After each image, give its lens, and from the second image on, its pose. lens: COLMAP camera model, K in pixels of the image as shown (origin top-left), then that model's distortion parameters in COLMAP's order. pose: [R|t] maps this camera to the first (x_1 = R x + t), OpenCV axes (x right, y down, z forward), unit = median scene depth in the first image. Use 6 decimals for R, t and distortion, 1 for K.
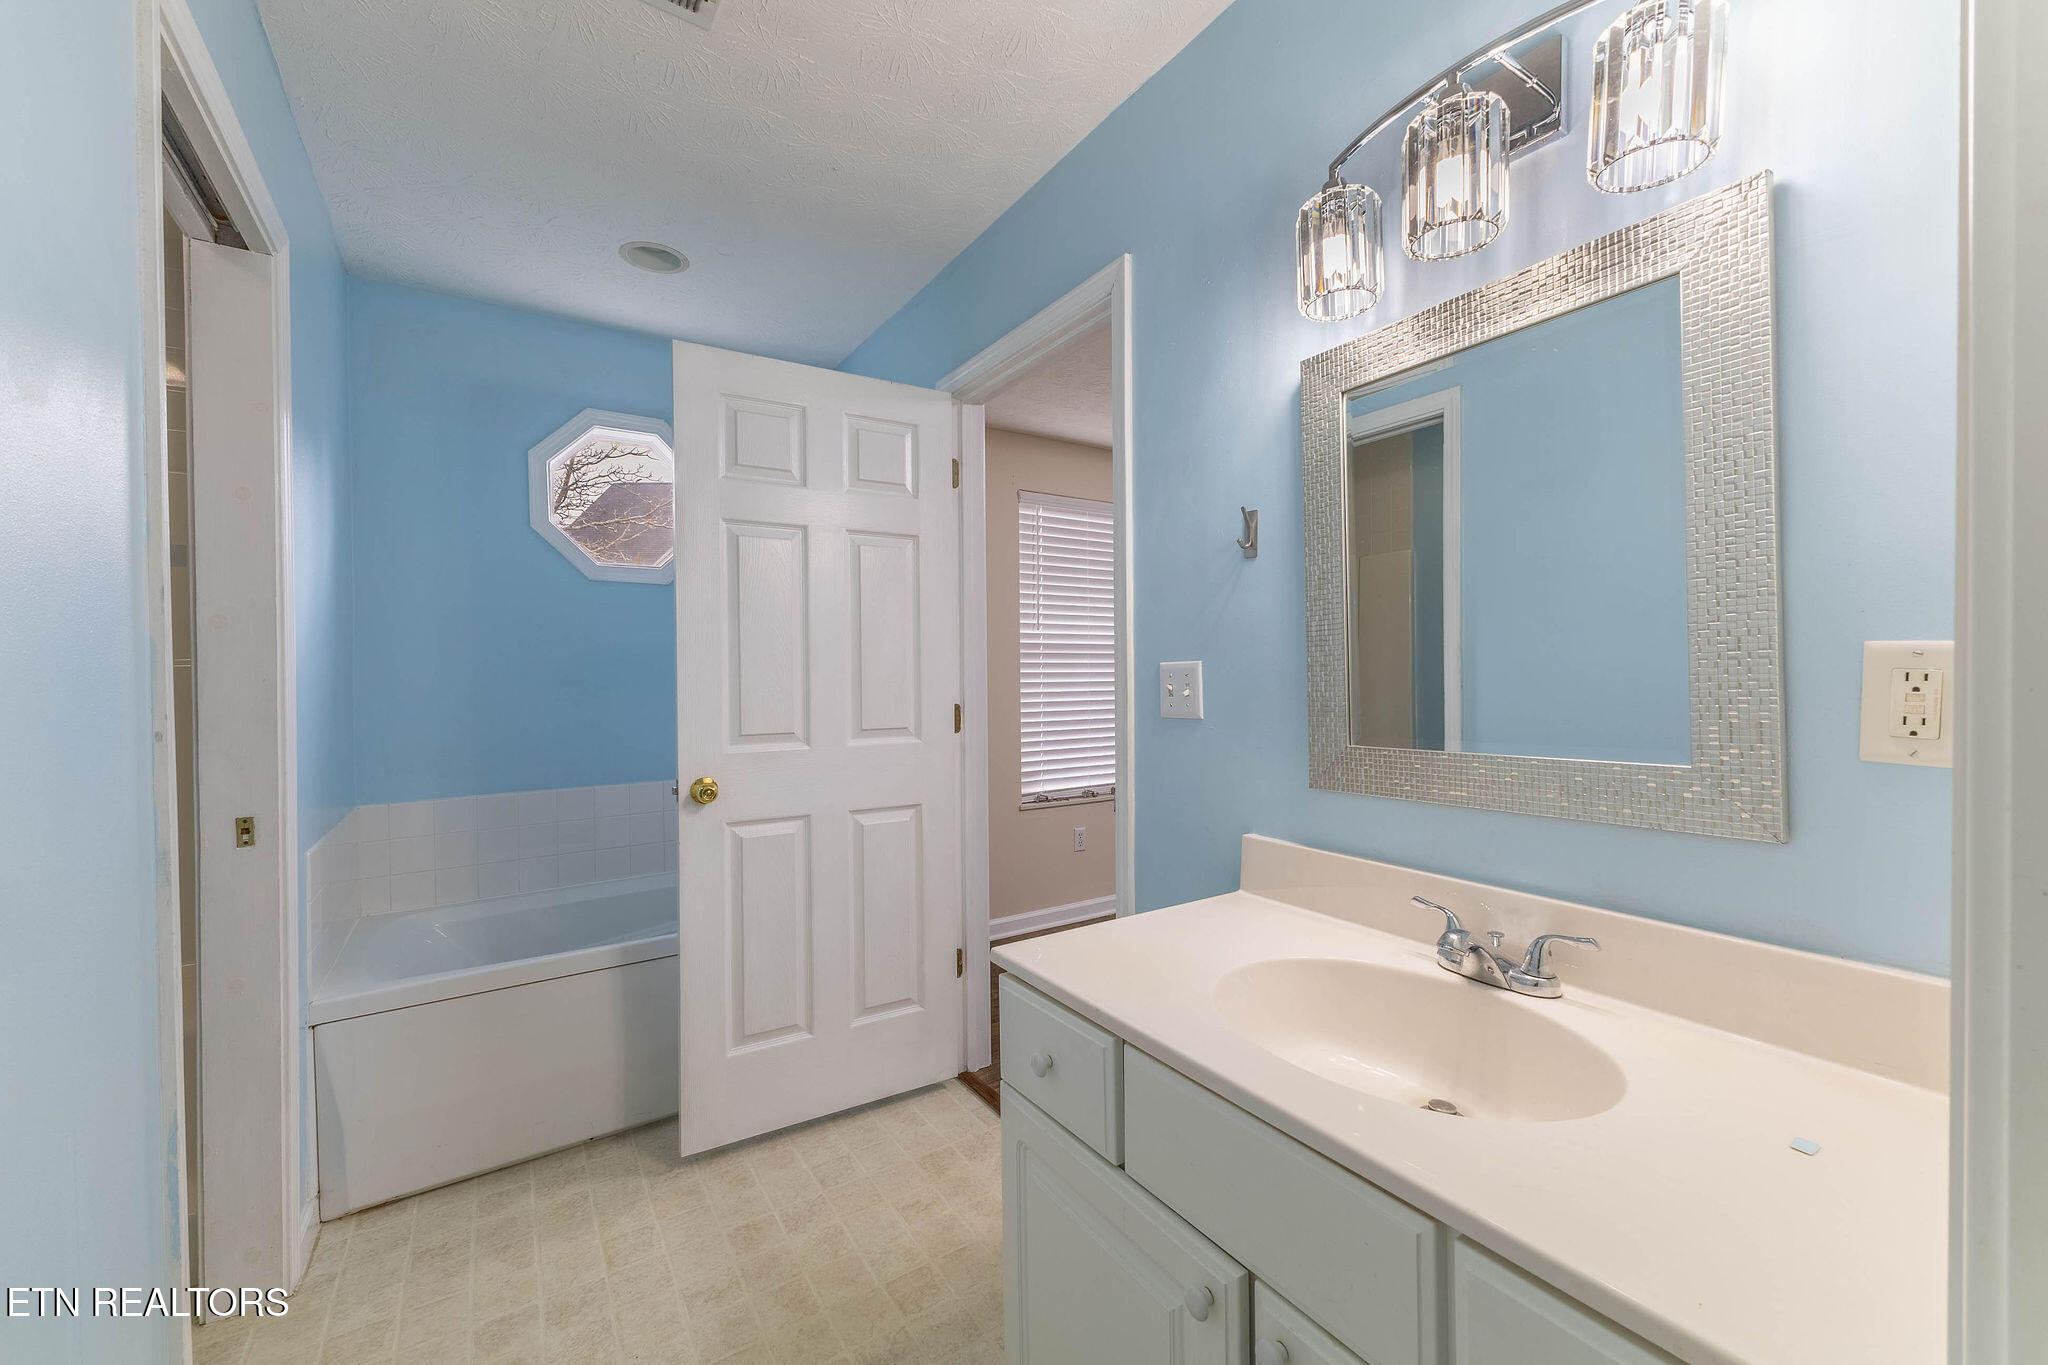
lens RADIAL K [[807.0, 0, 1023.8], [0, 807.0, 683.4], [0, 0, 1]] dist [0.012454, -0.003838]
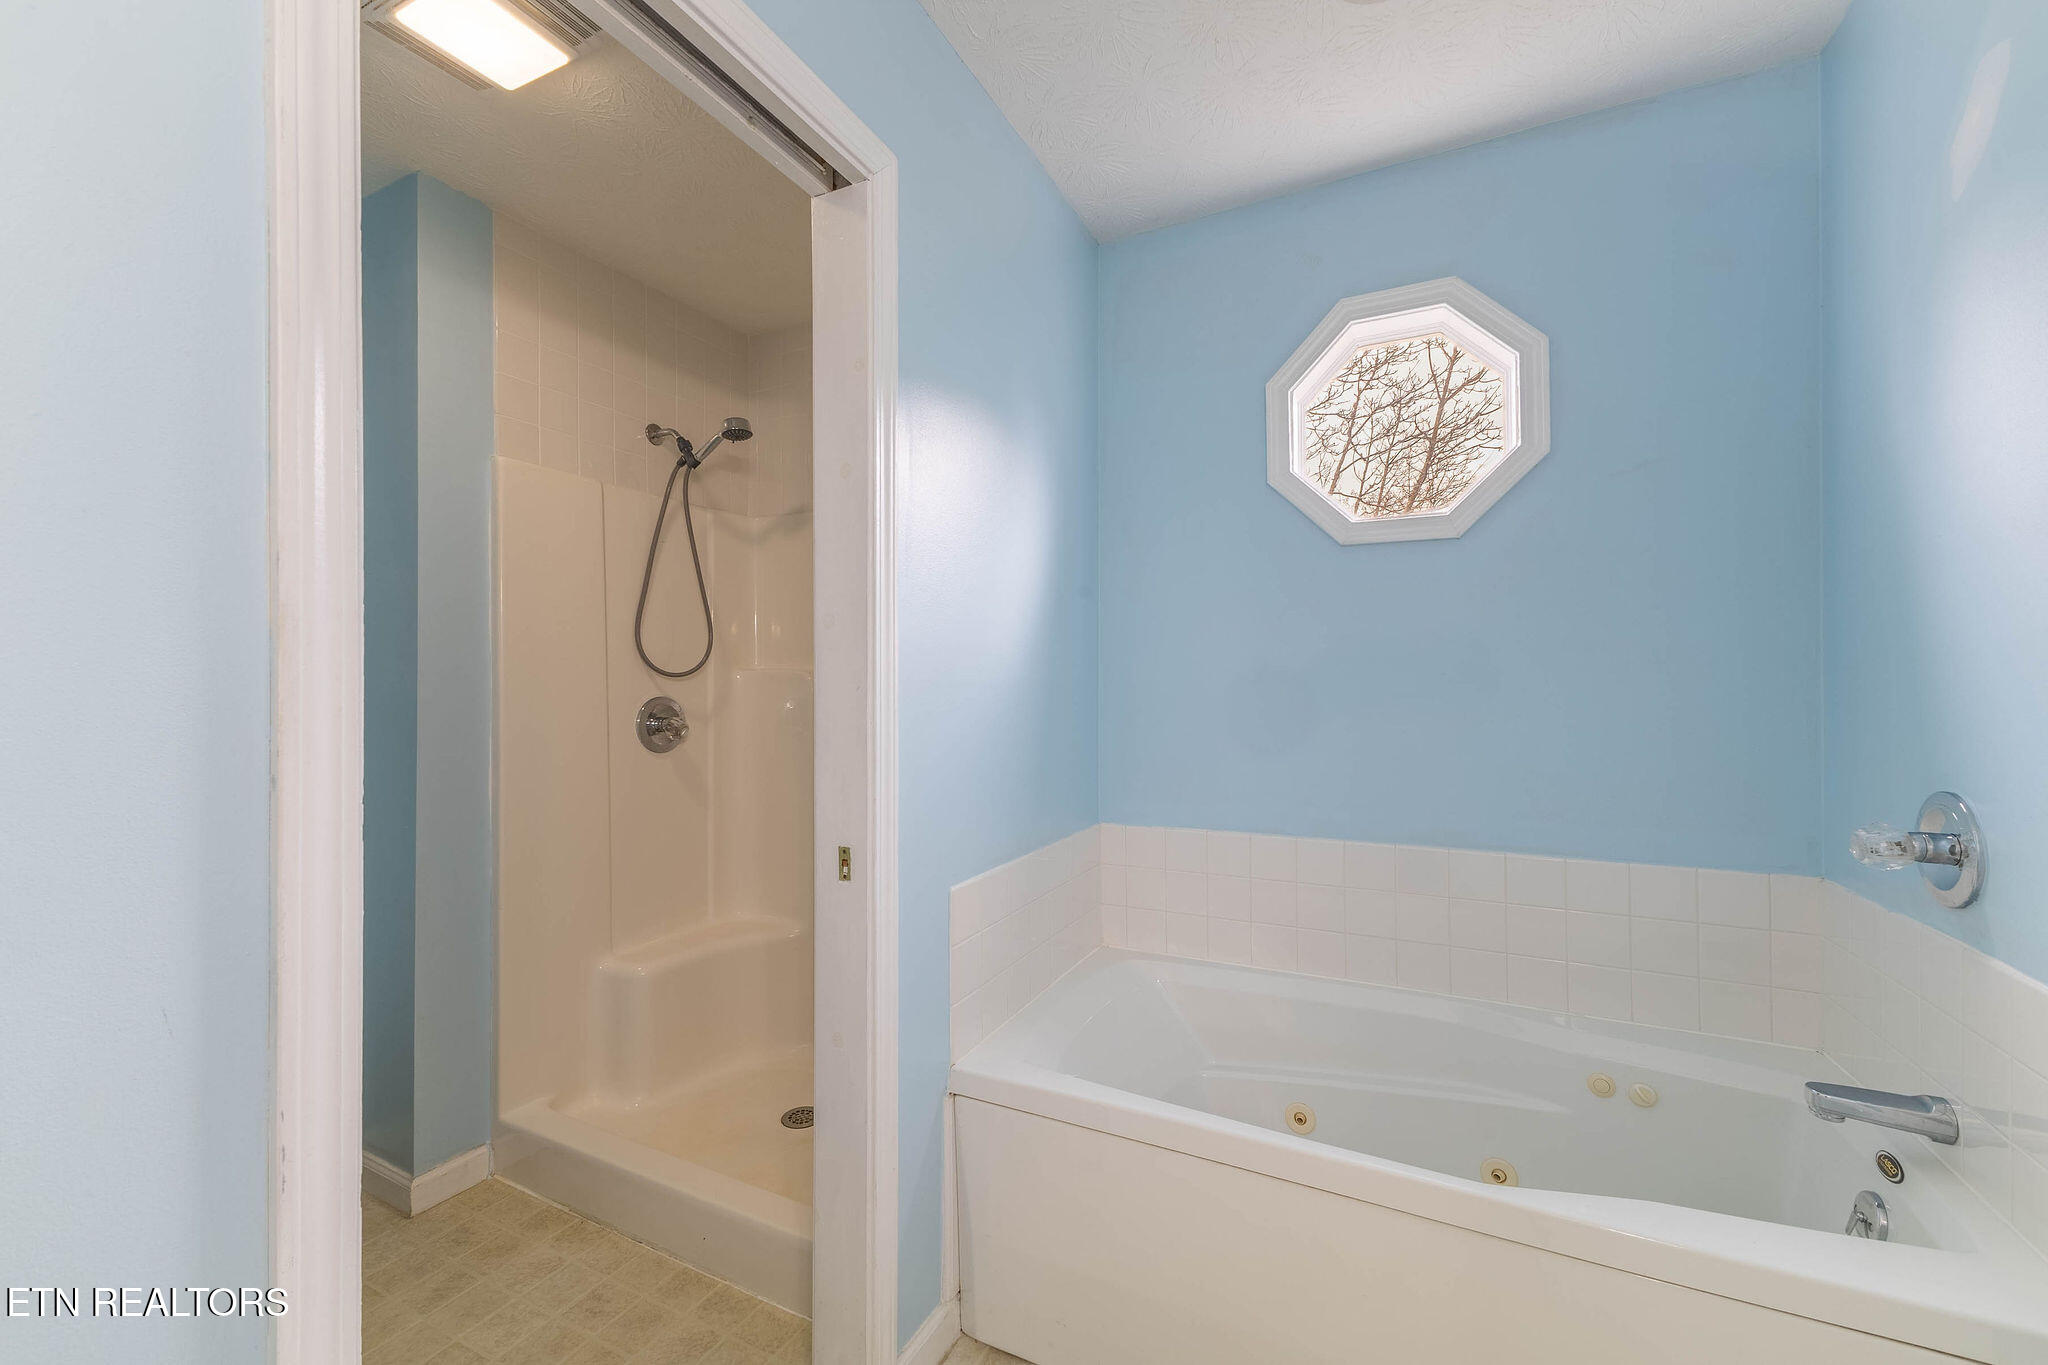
lens RADIAL K [[807.0, 0, 1028.8], [0, 807.0, 680.6], [0, 0, 1]] dist [0.012454, -0.003838]
pose [[0.506039, 0.007309, -0.862480, -0.113322], [-0.014667, 0.999892, -0.000132, -0.012304], [0.862386, 0.012717, 0.506091, 0.669972]]
